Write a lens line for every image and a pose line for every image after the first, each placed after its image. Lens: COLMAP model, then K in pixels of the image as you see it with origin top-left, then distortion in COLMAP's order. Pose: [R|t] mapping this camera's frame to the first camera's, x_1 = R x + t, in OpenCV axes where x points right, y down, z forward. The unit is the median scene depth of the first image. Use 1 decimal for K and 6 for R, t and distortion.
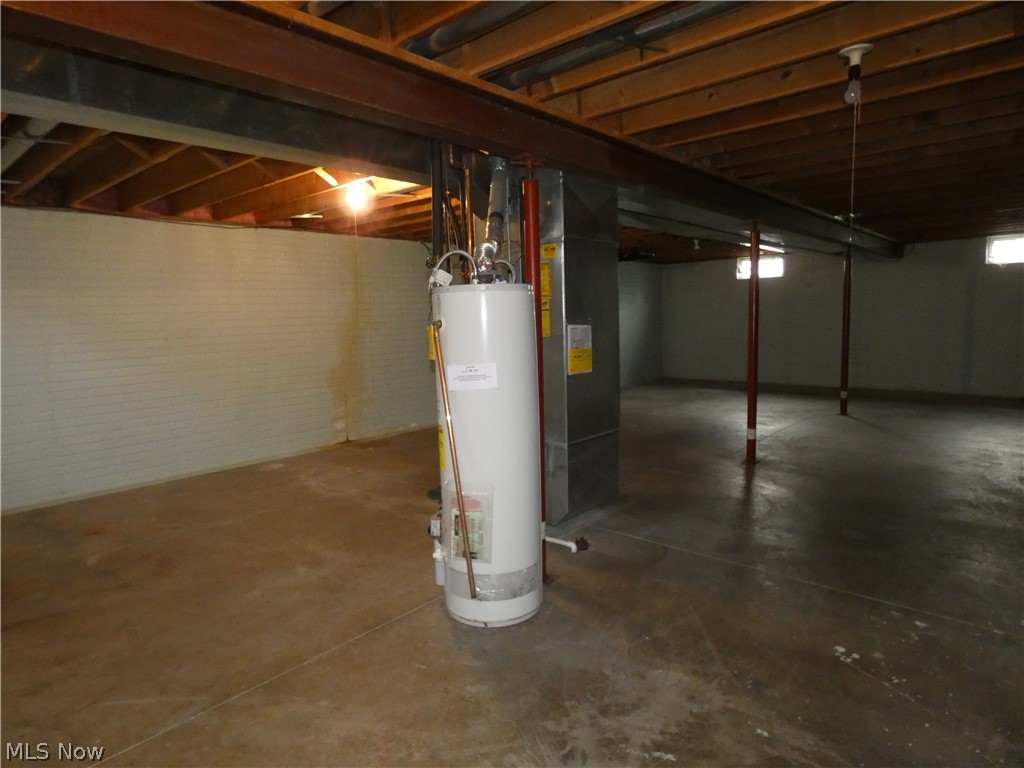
lens RADIAL K [[608.2, 0, 498.9], [0, 608.2, 385.7], [0, 0, 1]] dist [0.005122, 0.002094]
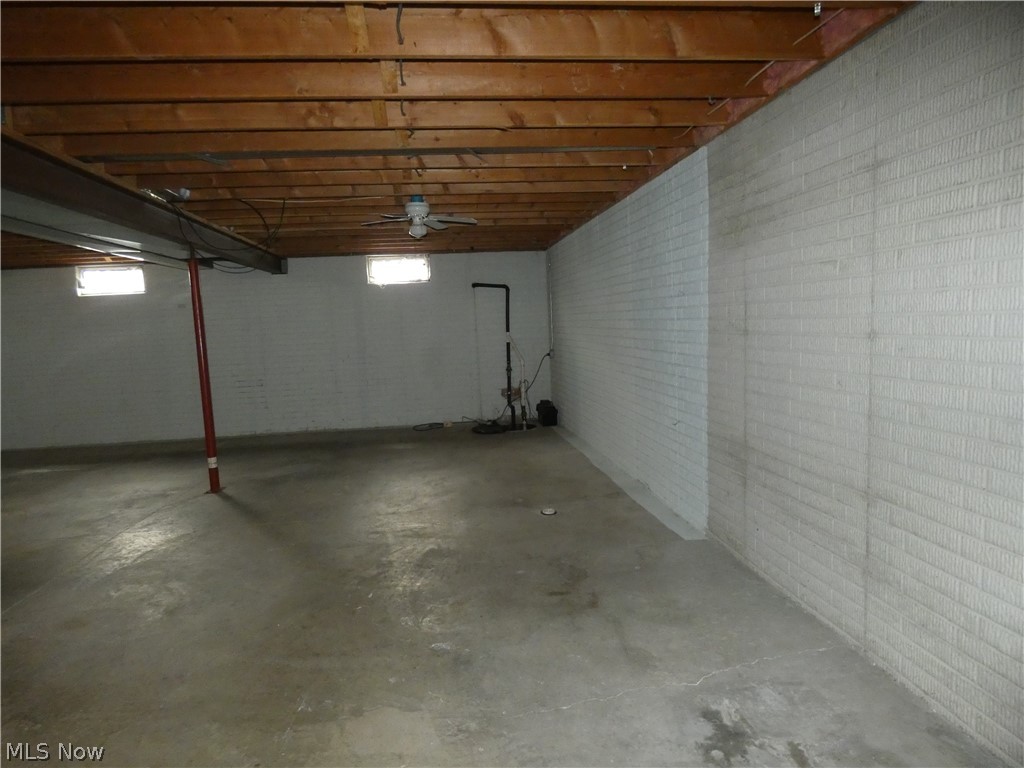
lens RADIAL K [[608.2, 0, 498.9], [0, 608.2, 385.7], [0, 0, 1]] dist [0.005122, 0.002094]
pose [[0.666624, -0.086127, 0.740401, 0.199200], [0.122449, 0.992461, 0.005200, -0.023176], [-0.735267, 0.087195, 0.672145, 0.211828]]
